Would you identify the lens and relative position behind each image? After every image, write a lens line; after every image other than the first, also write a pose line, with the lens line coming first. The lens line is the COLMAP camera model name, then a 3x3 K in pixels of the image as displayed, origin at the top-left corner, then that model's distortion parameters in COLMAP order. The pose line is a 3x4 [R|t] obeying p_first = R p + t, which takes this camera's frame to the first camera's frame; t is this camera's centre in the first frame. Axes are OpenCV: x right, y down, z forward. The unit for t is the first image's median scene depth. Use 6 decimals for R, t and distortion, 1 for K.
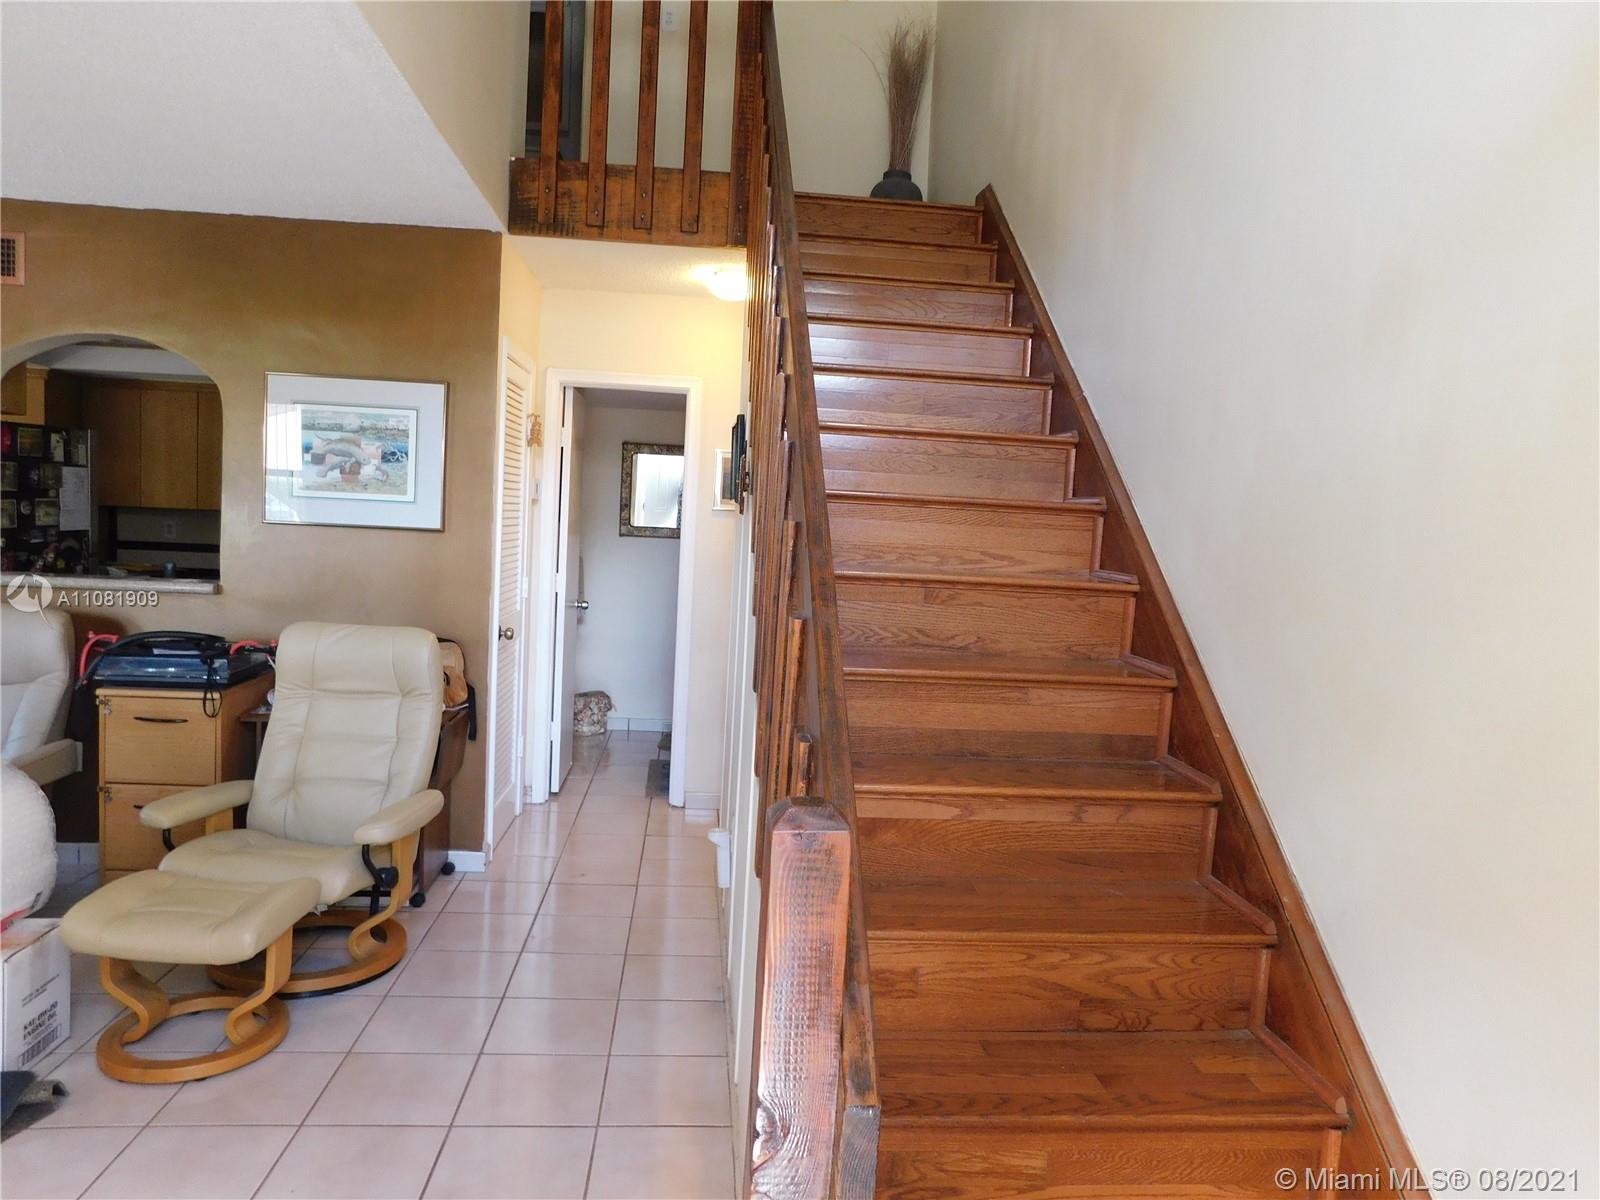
lens RADIAL K [[1060.0, 0, 796.5], [0, 1060.0, 596.7], [0, 0, 1]] dist [-0.069191, 0.052840]
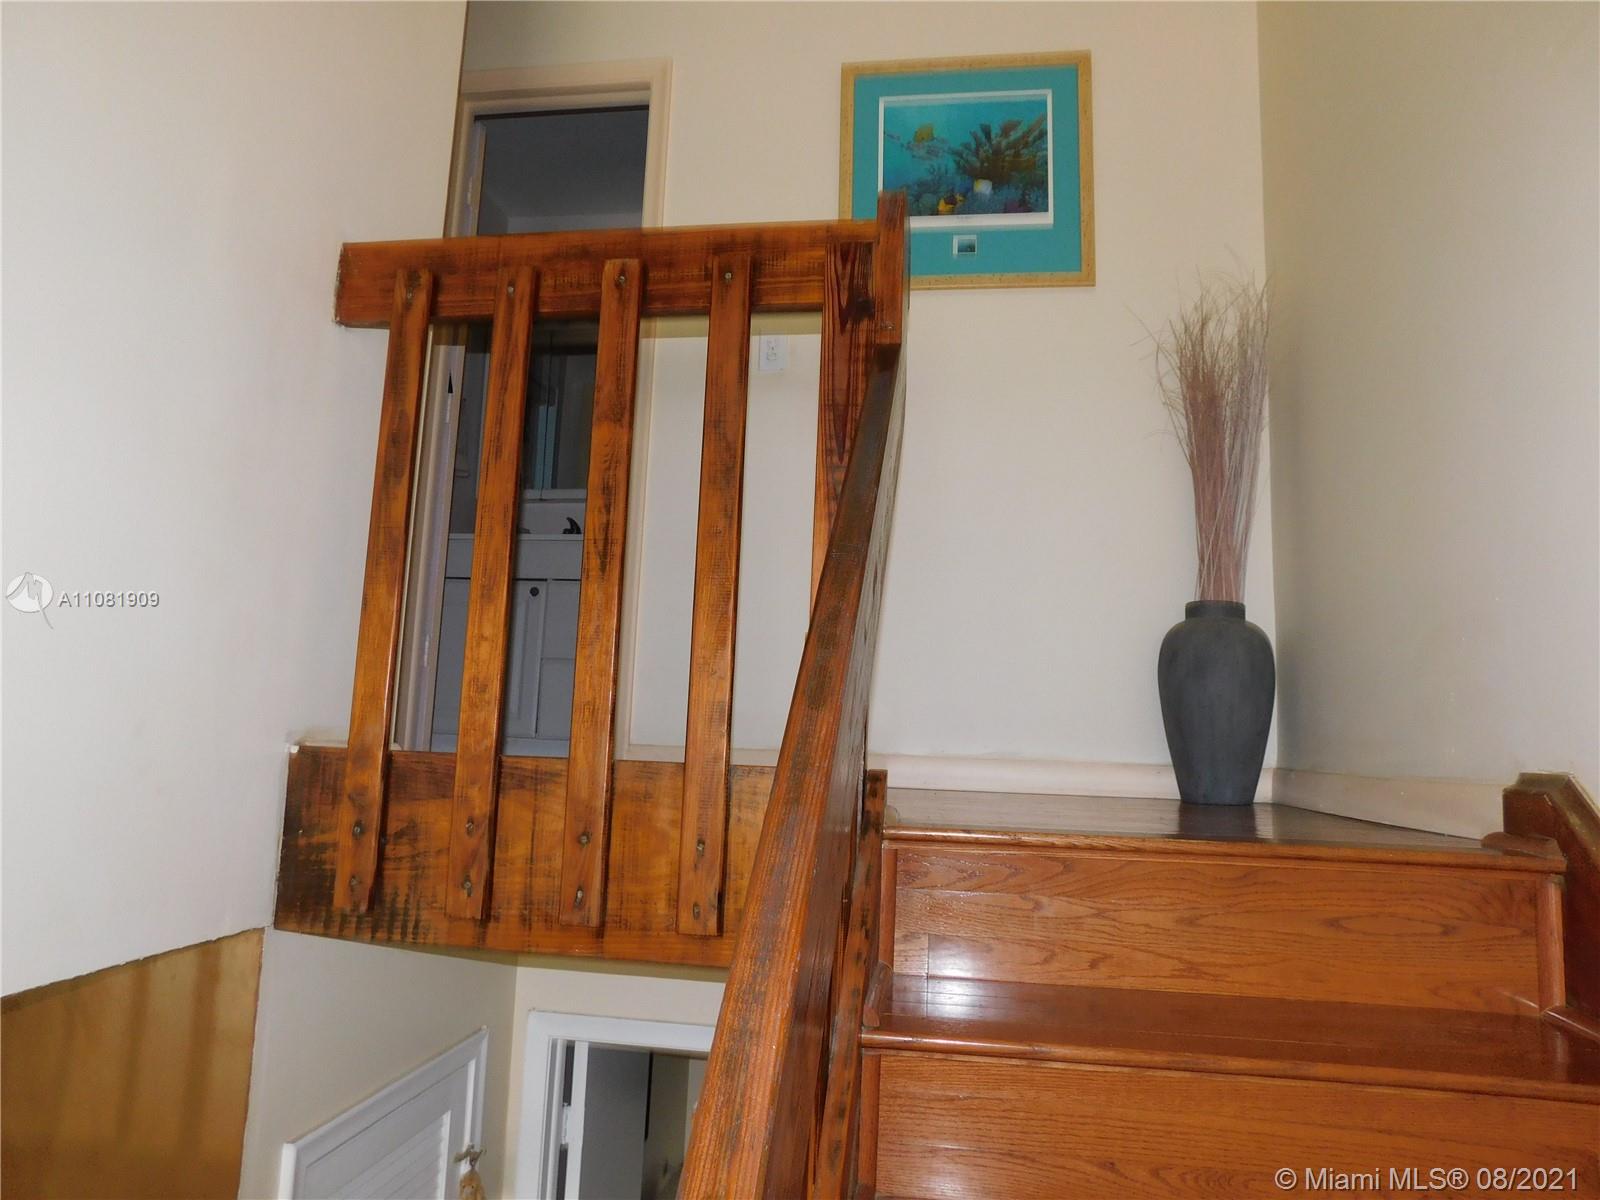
lens RADIAL K [[1051.1, 0, 793.9], [0, 1051.1, 593.5], [0, 0, 1]] dist [-0.074779, 0.053231]
pose [[0.970785, -0.042642, -0.236132, 0.025109], [-0.012602, 0.973664, -0.227637, -0.385778], [0.239620, 0.223963, 0.944681, 0.636646]]
